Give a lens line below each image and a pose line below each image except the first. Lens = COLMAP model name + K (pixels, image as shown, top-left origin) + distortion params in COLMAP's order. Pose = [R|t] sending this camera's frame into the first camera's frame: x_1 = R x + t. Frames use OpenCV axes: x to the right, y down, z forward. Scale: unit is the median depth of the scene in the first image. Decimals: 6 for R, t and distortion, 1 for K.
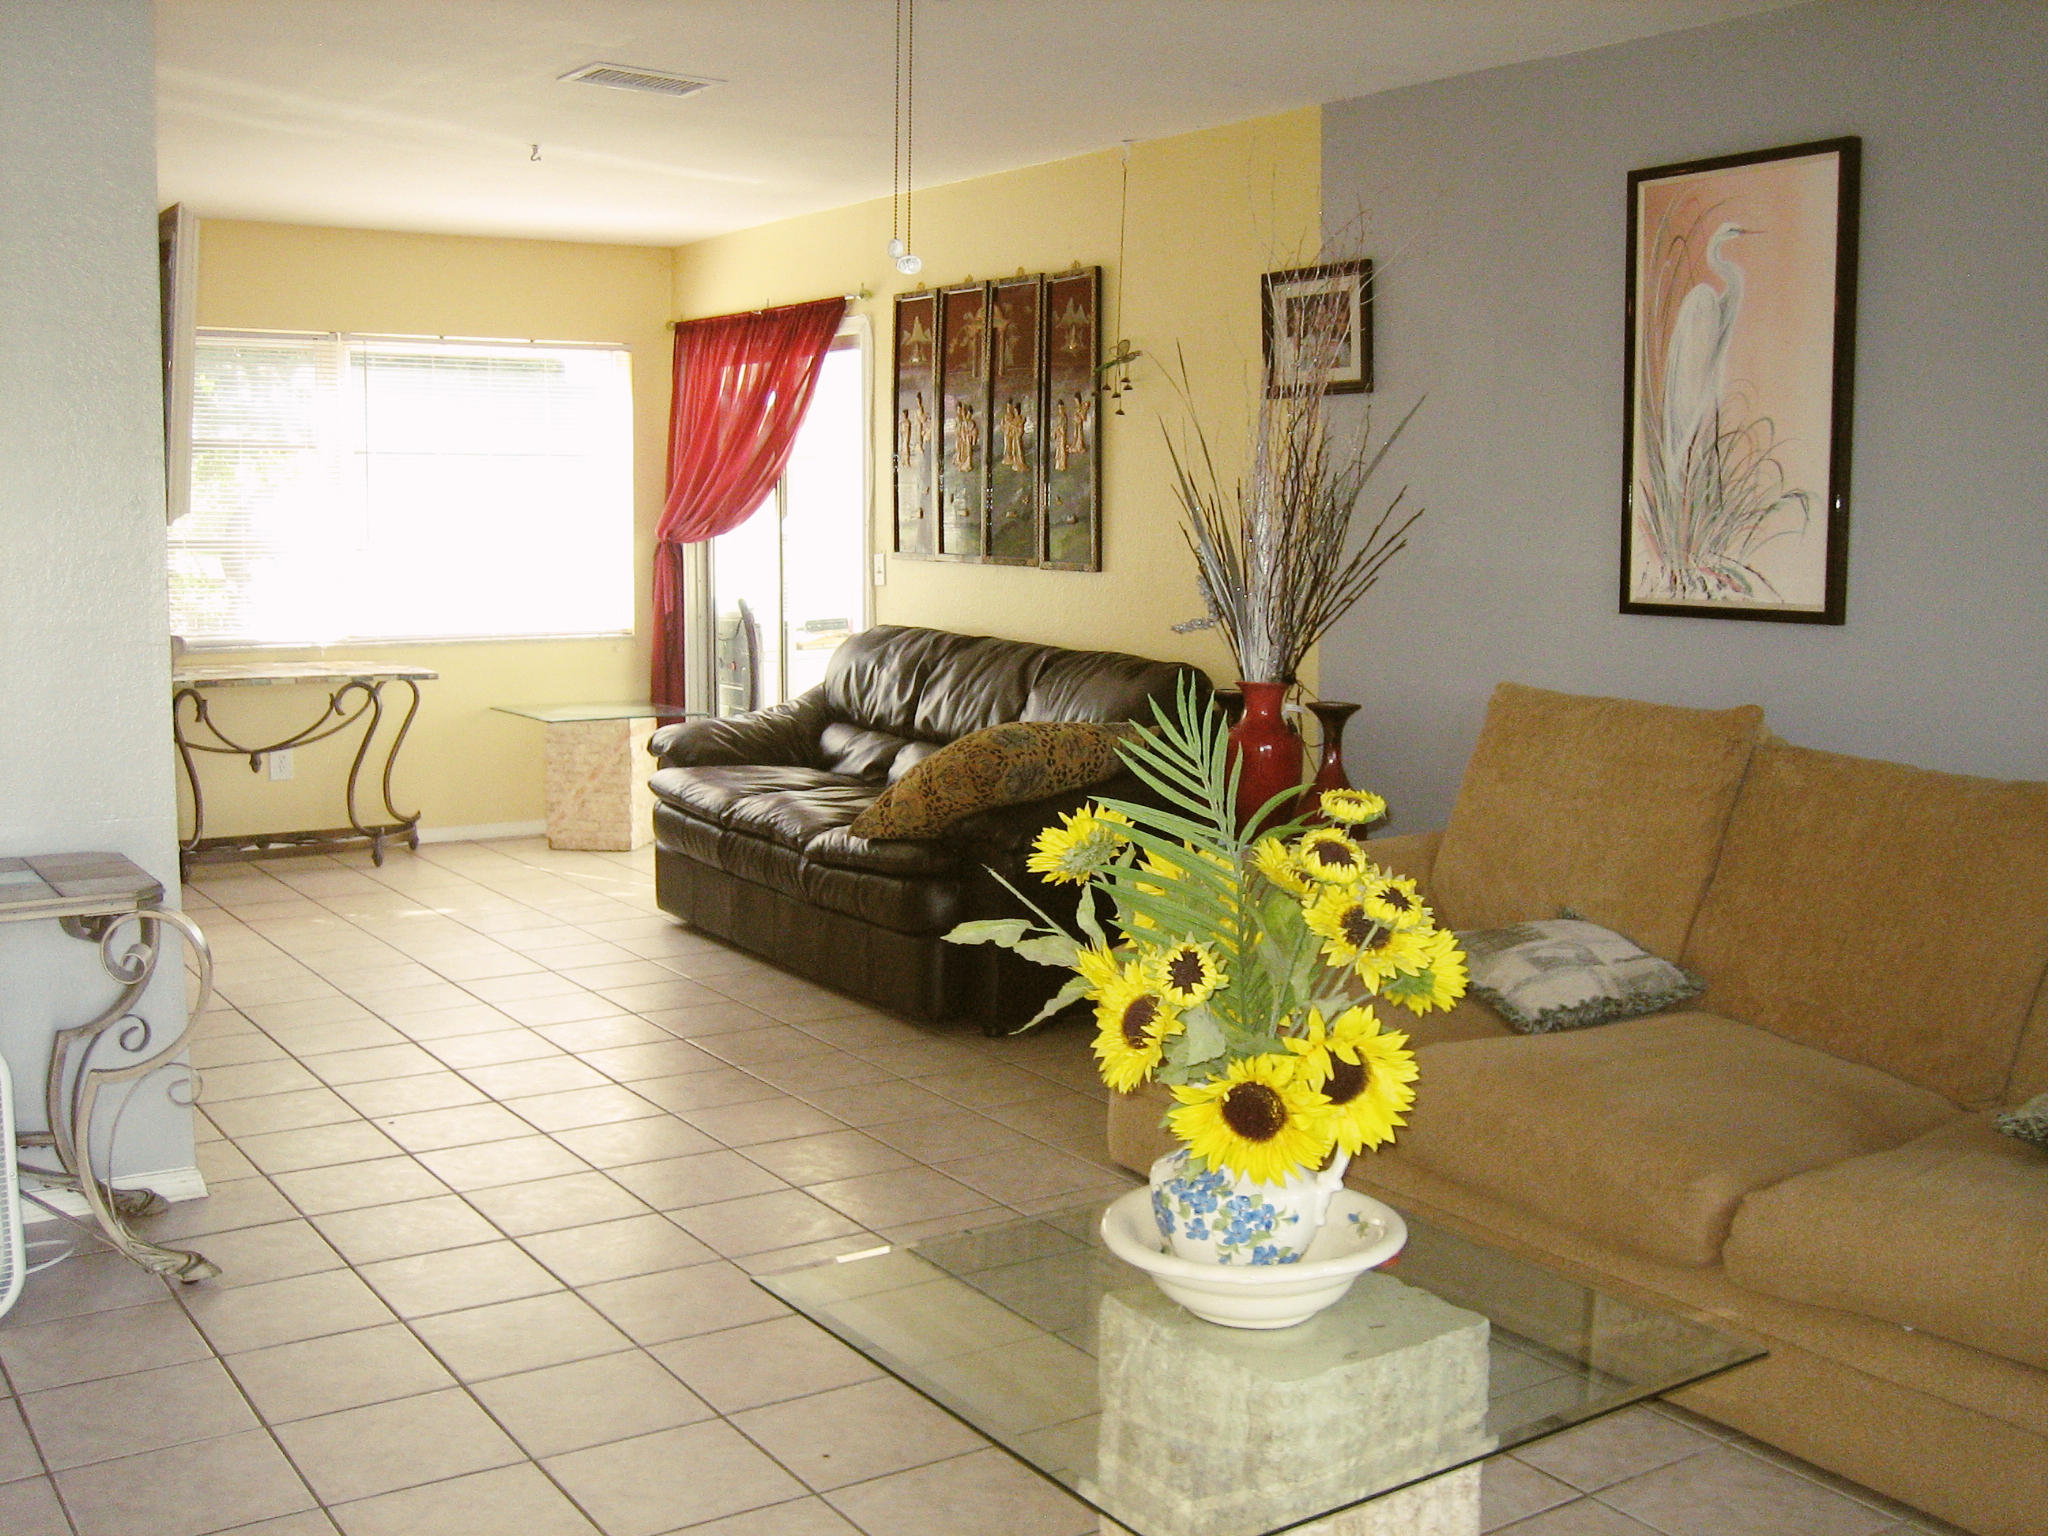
lens RADIAL K [[2124.6, 0, 1024.0], [0, 2124.6, 768.0], [0, 0, 1]] dist [-0.150823, 0.200717]
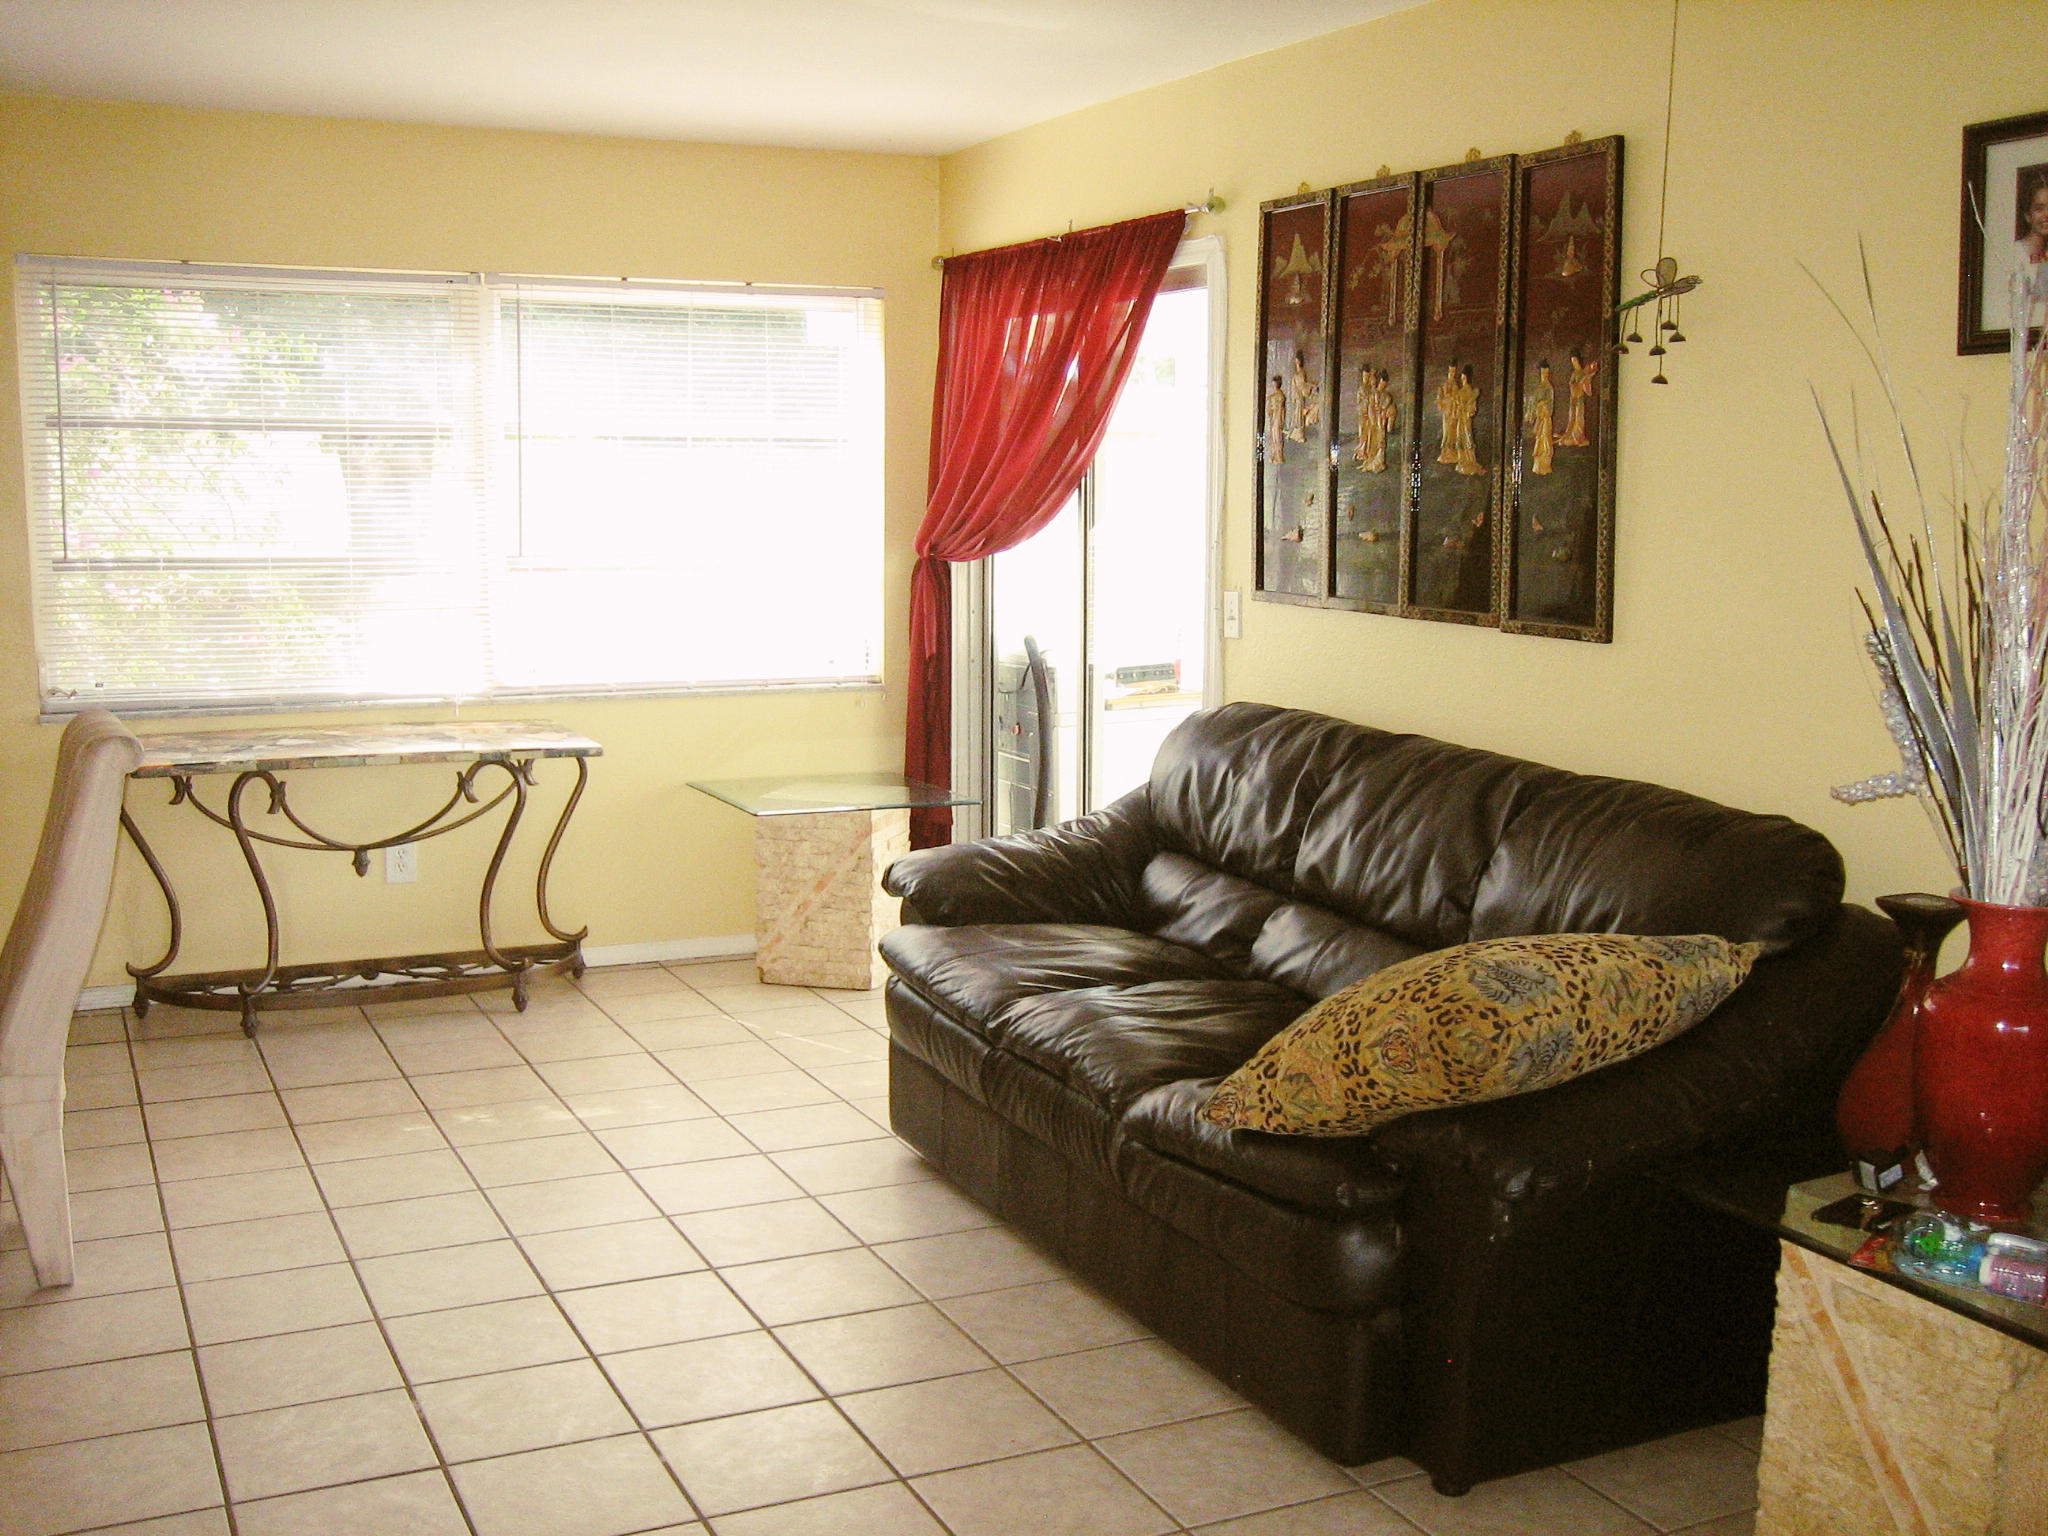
lens RADIAL K [[2124.6, 0, 1024.0], [0, 2124.6, 768.0], [0, 0, 1]] dist [-0.150823, 0.200717]
pose [[0.990444, 0.019176, -0.136574, -0.043893], [-0.017602, 0.999764, 0.012728, -0.056339], [0.136786, -0.010202, 0.990548, 0.349122]]
